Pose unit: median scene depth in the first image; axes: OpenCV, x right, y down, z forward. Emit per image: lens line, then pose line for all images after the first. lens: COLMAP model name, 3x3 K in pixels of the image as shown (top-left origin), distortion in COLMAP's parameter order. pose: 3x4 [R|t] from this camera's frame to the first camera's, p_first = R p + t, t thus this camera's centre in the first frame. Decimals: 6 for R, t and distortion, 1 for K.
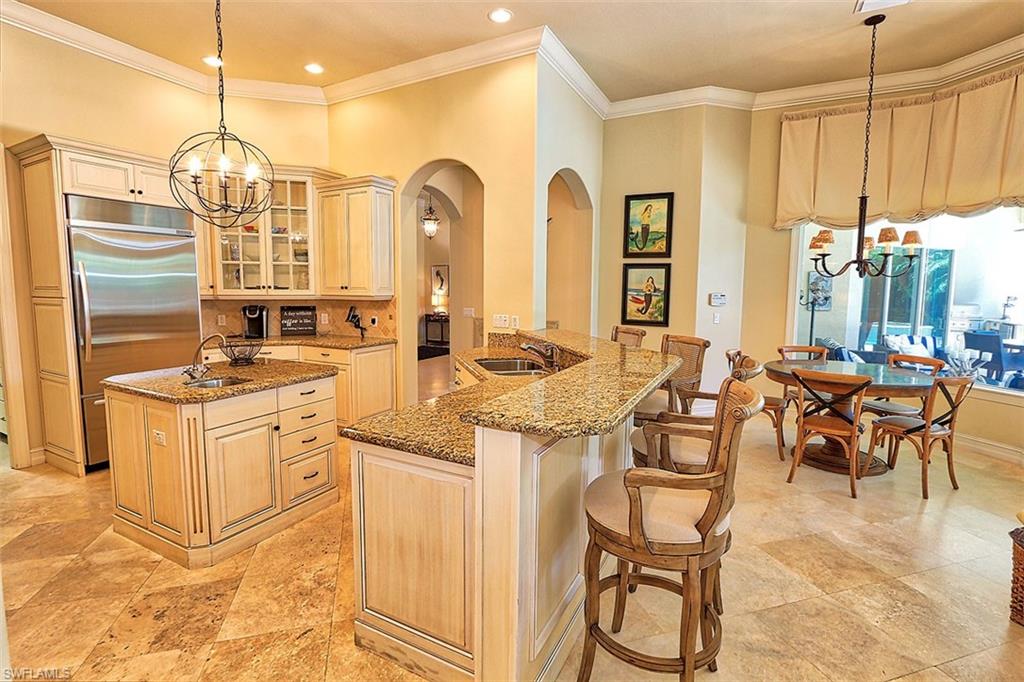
lens RADIAL K [[473.2, 0, 512.2], [0, 473.2, 333.4], [0, 0, 1]] dist [-0.018356, 0.002944]
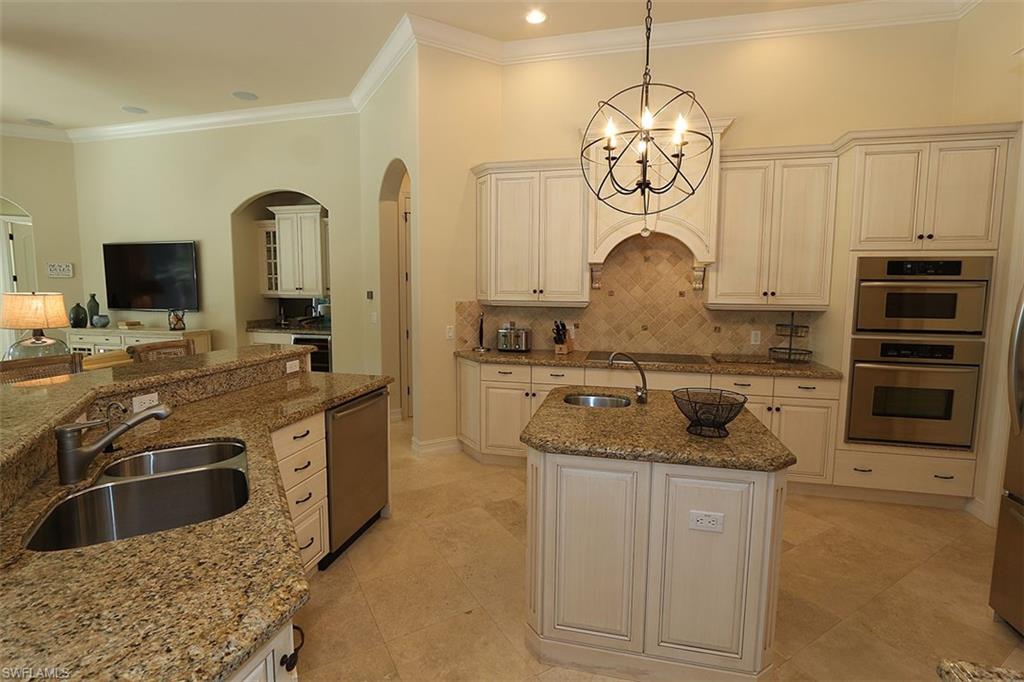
lens RADIAL K [[473.2, 0, 504.1], [0, 473.2, 332.8], [0, 0, 1]] dist [-0.018356, 0.002944]
pose [[-0.972068, 0.009290, -0.234516, -0.120187], [-0.036654, 0.980947, 0.190786, -0.096196], [0.231820, 0.194053, -0.953207, 0.904265]]
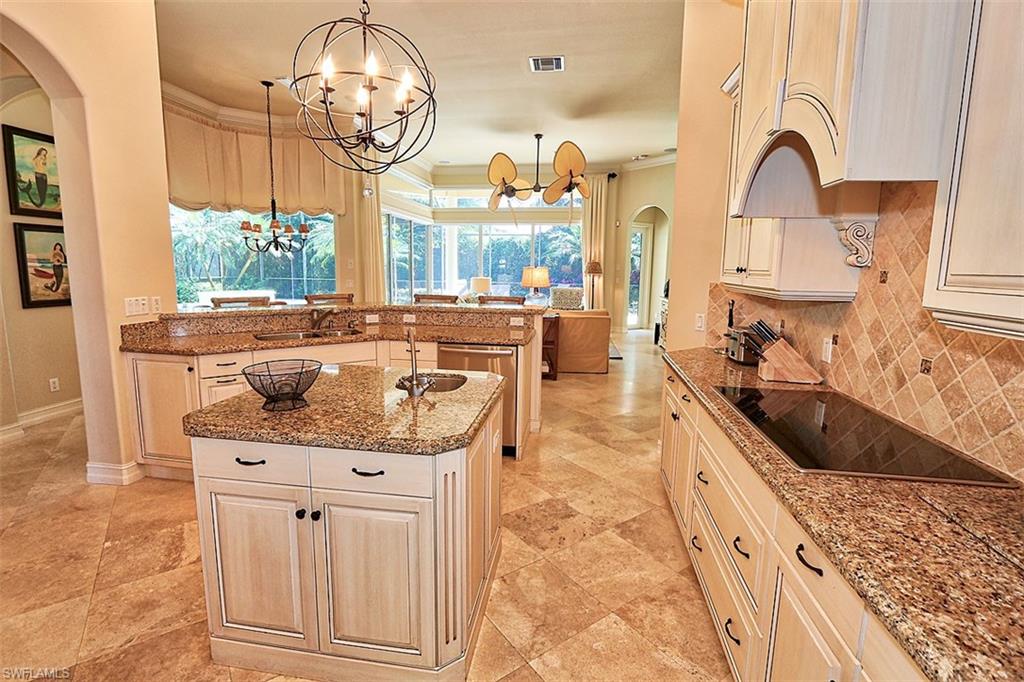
lens RADIAL K [[473.2, 0, 514.8], [0, 473.2, 327.9], [0, 0, 1]] dist [-0.018356, 0.002944]
pose [[-0.333663, -0.139559, 0.932305, -0.714550], [0.074051, 0.982045, 0.173507, -0.060867], [-0.939779, 0.126931, -0.317338, 0.559913]]
